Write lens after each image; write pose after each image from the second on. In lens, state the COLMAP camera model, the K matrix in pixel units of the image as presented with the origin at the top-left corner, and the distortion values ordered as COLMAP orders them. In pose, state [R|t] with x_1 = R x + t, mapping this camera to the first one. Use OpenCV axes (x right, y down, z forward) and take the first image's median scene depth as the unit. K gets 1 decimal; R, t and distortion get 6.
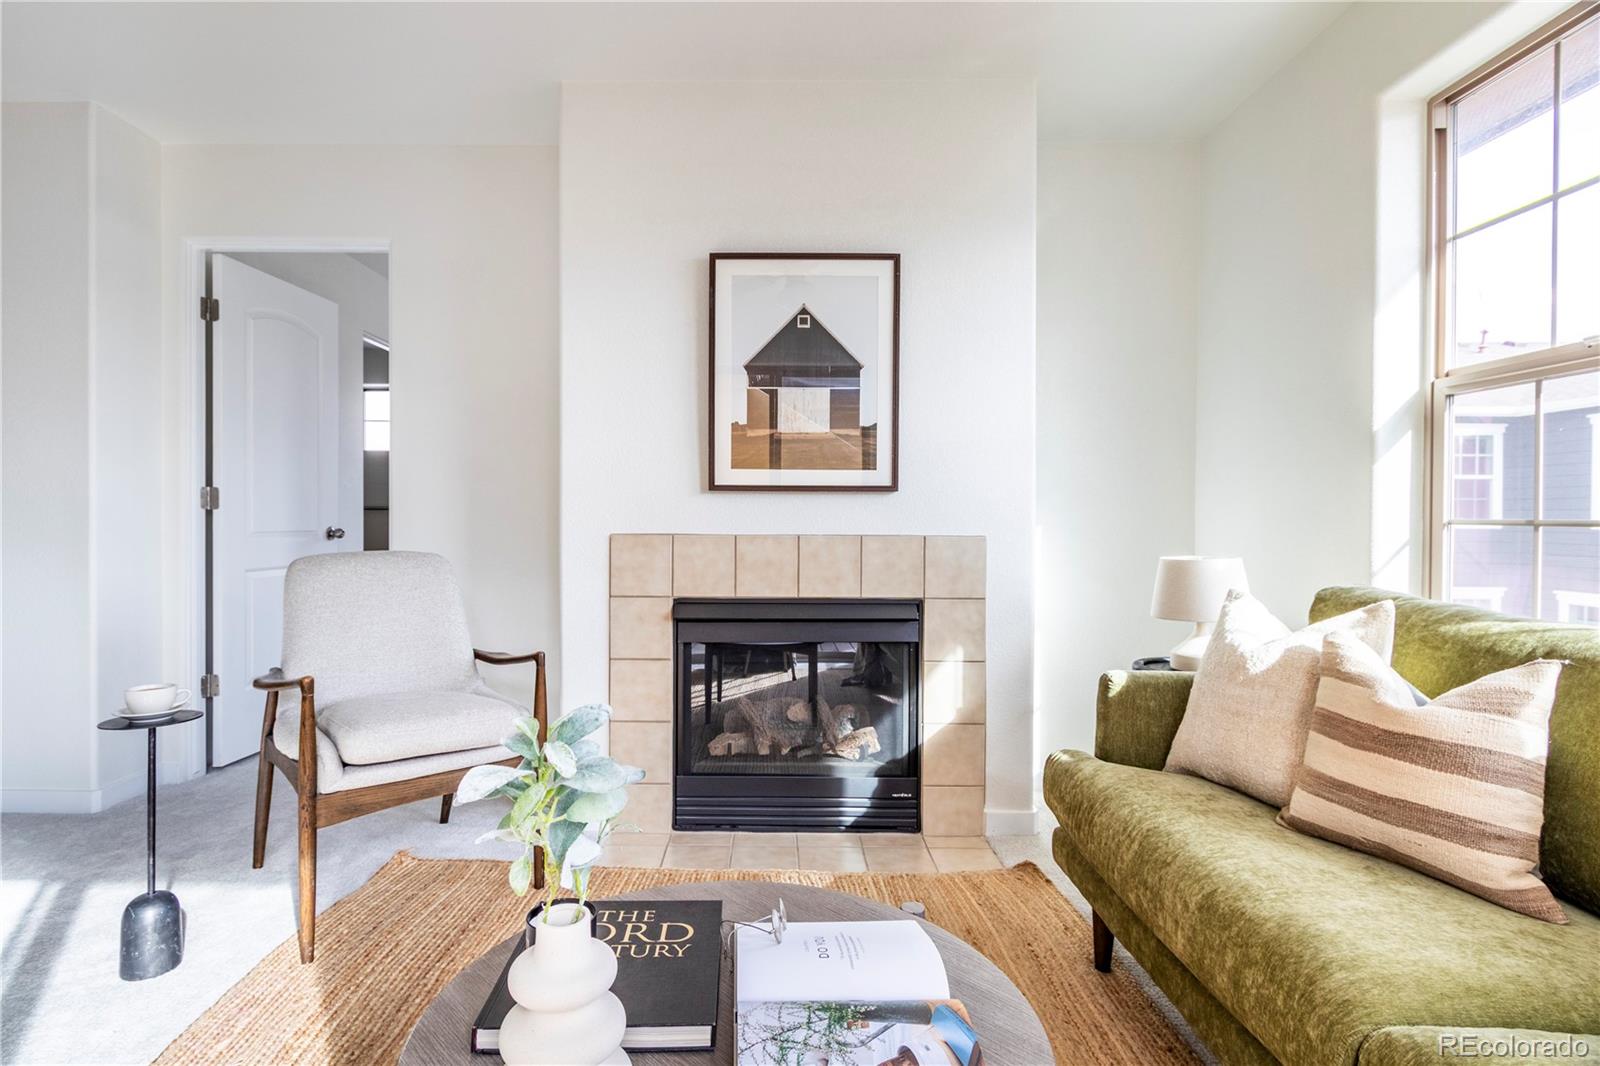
lens RADIAL K [[799.3, 0, 768.2], [0, 799.3, 524.1], [0, 0, 1]] dist [-0.001595, -0.000179]
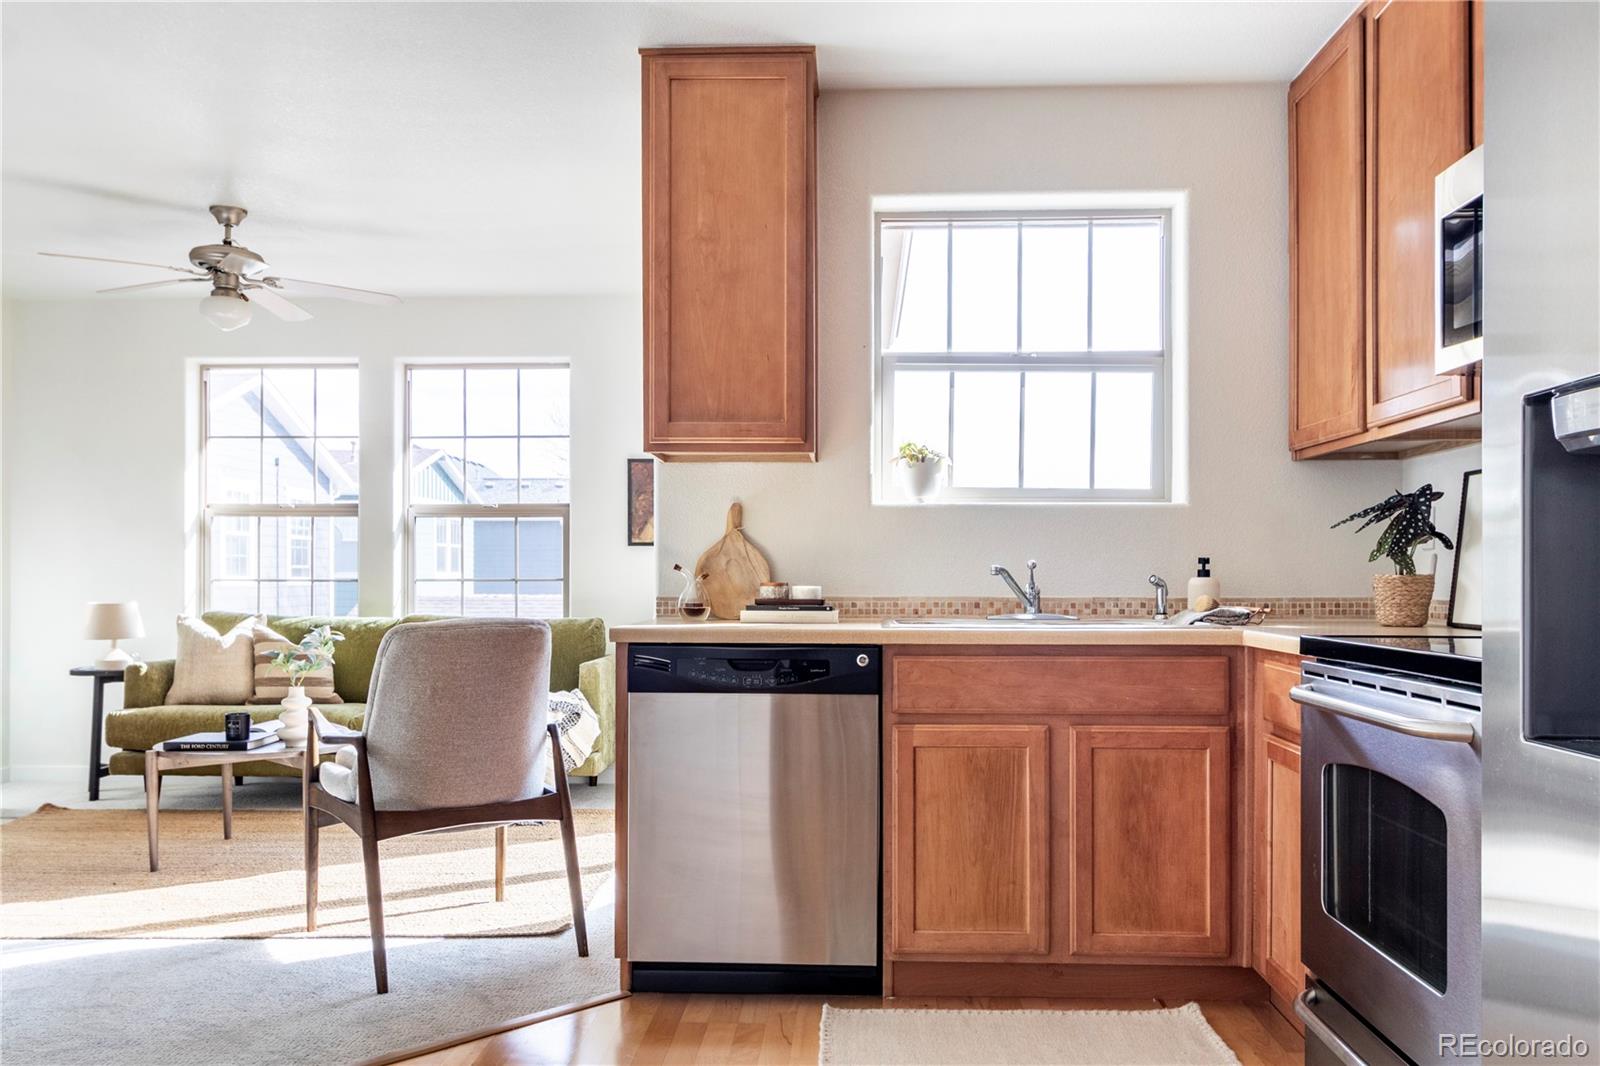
lens RADIAL K [[1250.4, 0, 829.3], [0, 1250.4, 577.8], [0, 0, 1]] dist [-0.001681, -0.004645]
pose [[0.027819, -0.004793, 0.999601, -1.770550], [0.006340, 0.999969, 0.004618, -0.010279], [-0.999593, 0.006209, 0.027849, -0.497316]]
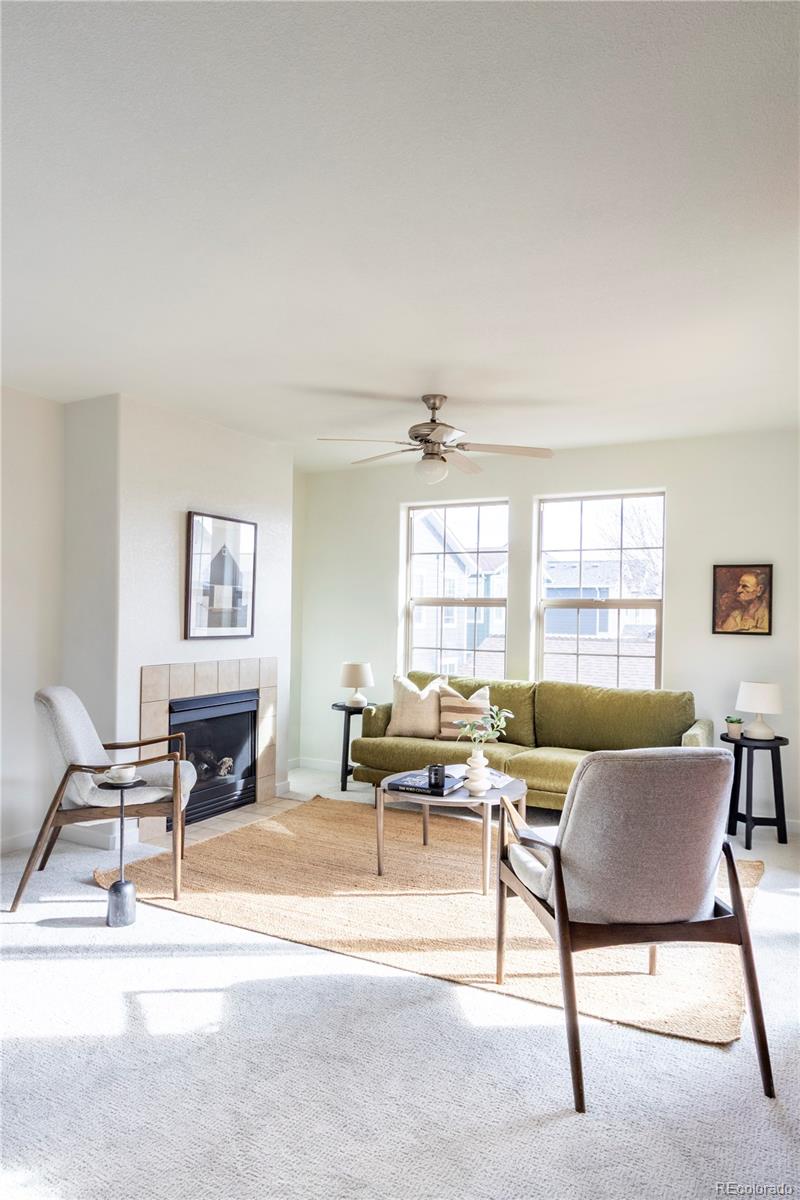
lens RADIAL K [[740.8, 0, 394.4], [0, 740.8, 617.3], [0, 0, 1]] dist [0.005017, -0.003730]
pose [[0.473653, 0.000073, 0.880711, -1.333288], [-0.009279, 0.999945, 0.004907, -0.104148], [-0.880662, -0.010497, 0.473628, -0.218811]]
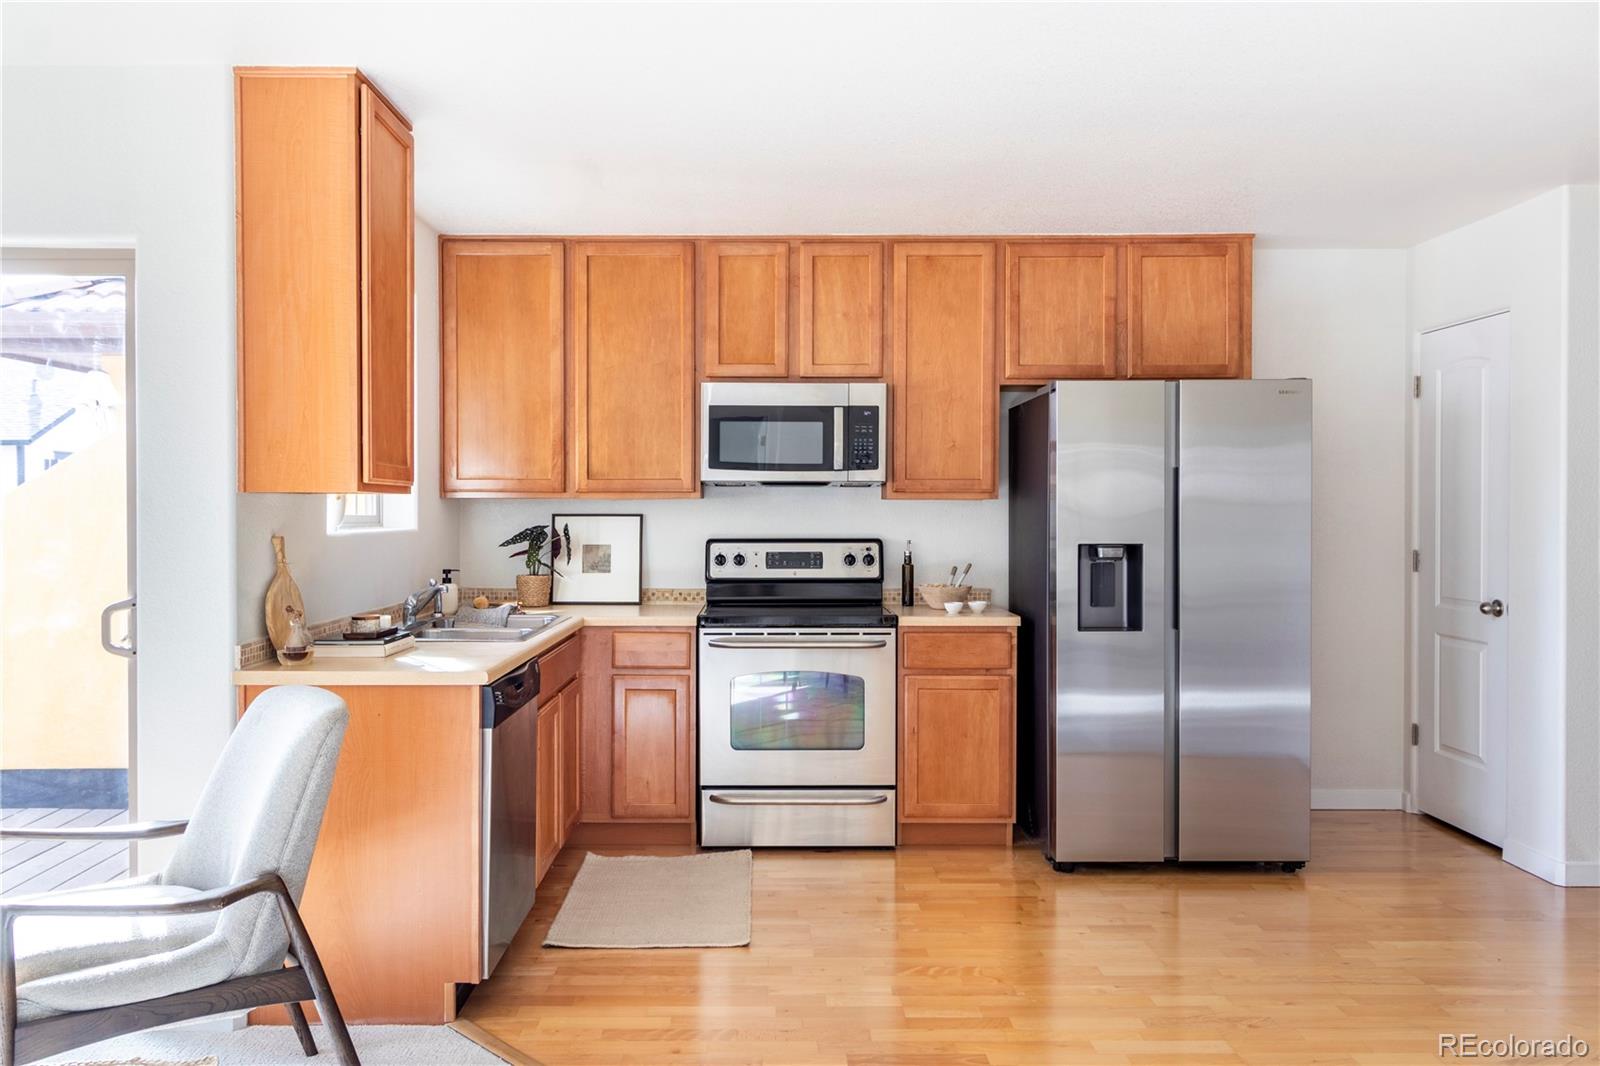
lens RADIAL K [[1155.3, 0, 785.9], [0, 1155.3, 526.8], [0, 0, 1]] dist [0.008739, -0.009410]
pose [[-0.999864, -0.005805, -0.015441, -0.897755], [-0.006162, 0.999712, 0.023212, -0.129826], [0.015301, 0.023304, -0.999611, 0.868140]]
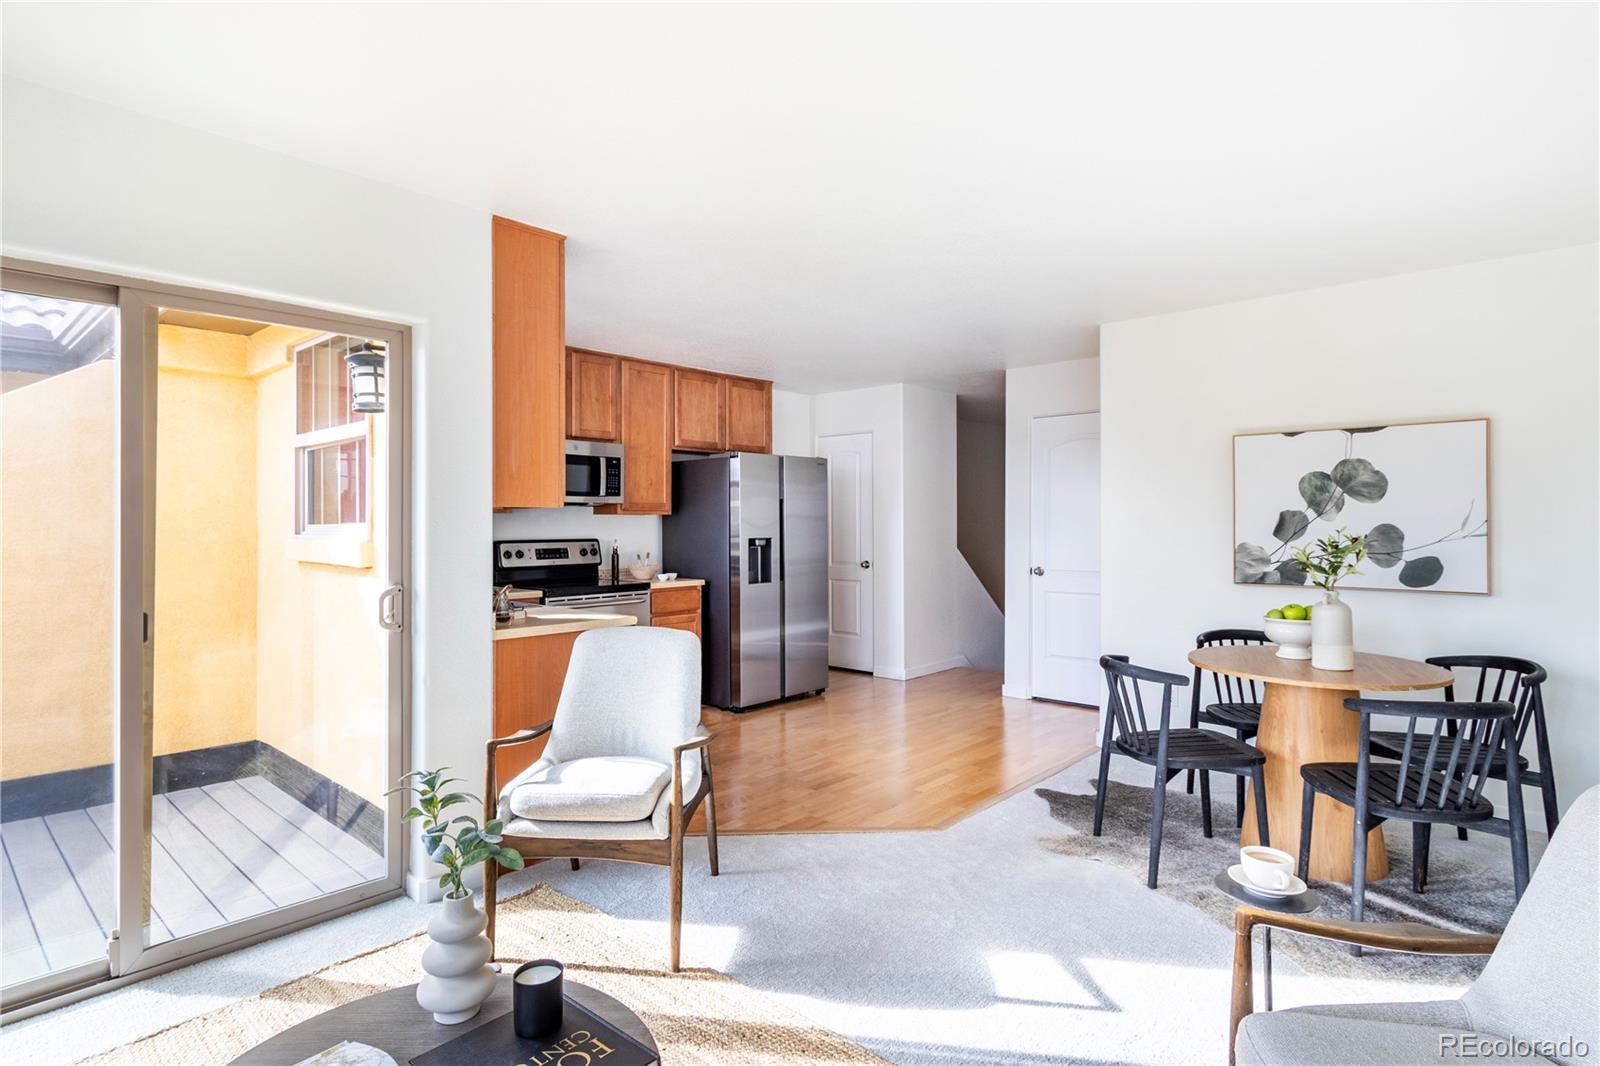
lens RADIAL K [[812.8, 0, 813.0], [0, 812.8, 525.1], [0, 0, 1]] dist [-0.007333, -0.001720]
pose [[-0.672261, -0.002661, -0.740309, 0.159528], [-0.008350, 0.999957, 0.003988, -0.116392], [0.740267, 0.008863, -0.672255, 0.837588]]
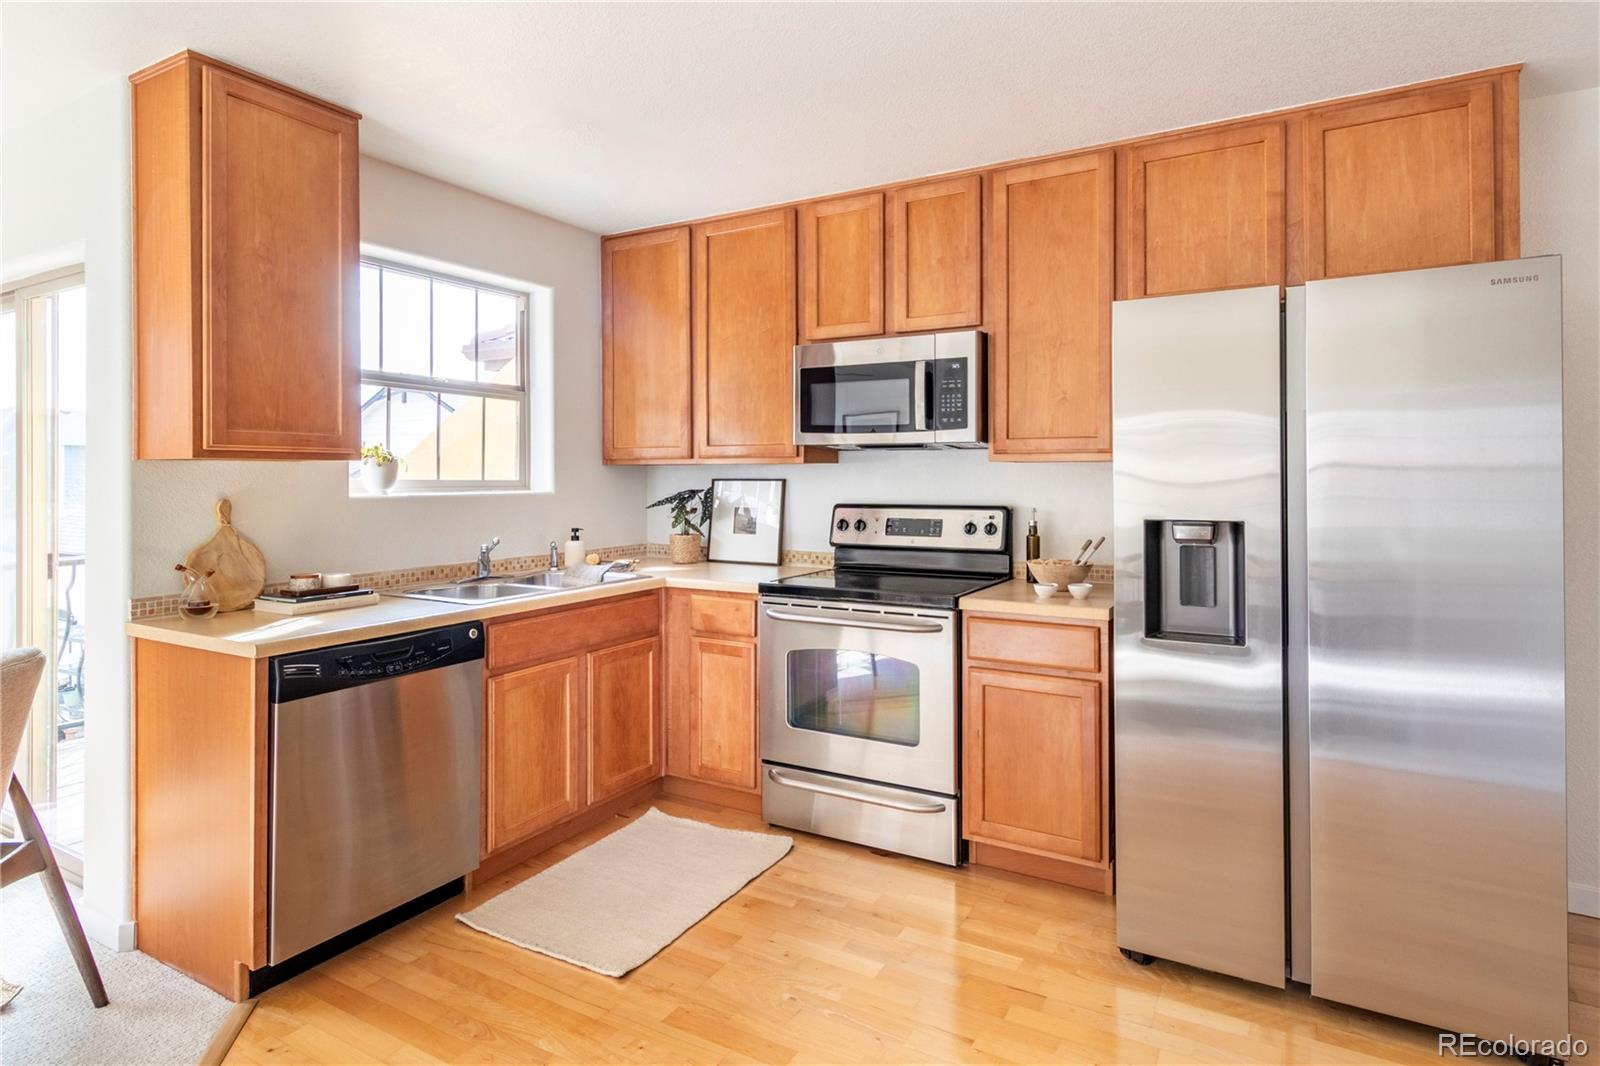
lens RADIAL K [[832.9, 0, 826.4], [0, 832.9, 474.4], [0, 0, 1]] dist [0.002969, 0.000535]
pose [[-0.875533, -0.002744, 0.483151, -1.464133], [0.001372, 0.999966, 0.008165, -0.124253], [-0.483157, 0.007812, -0.875499, 0.160395]]
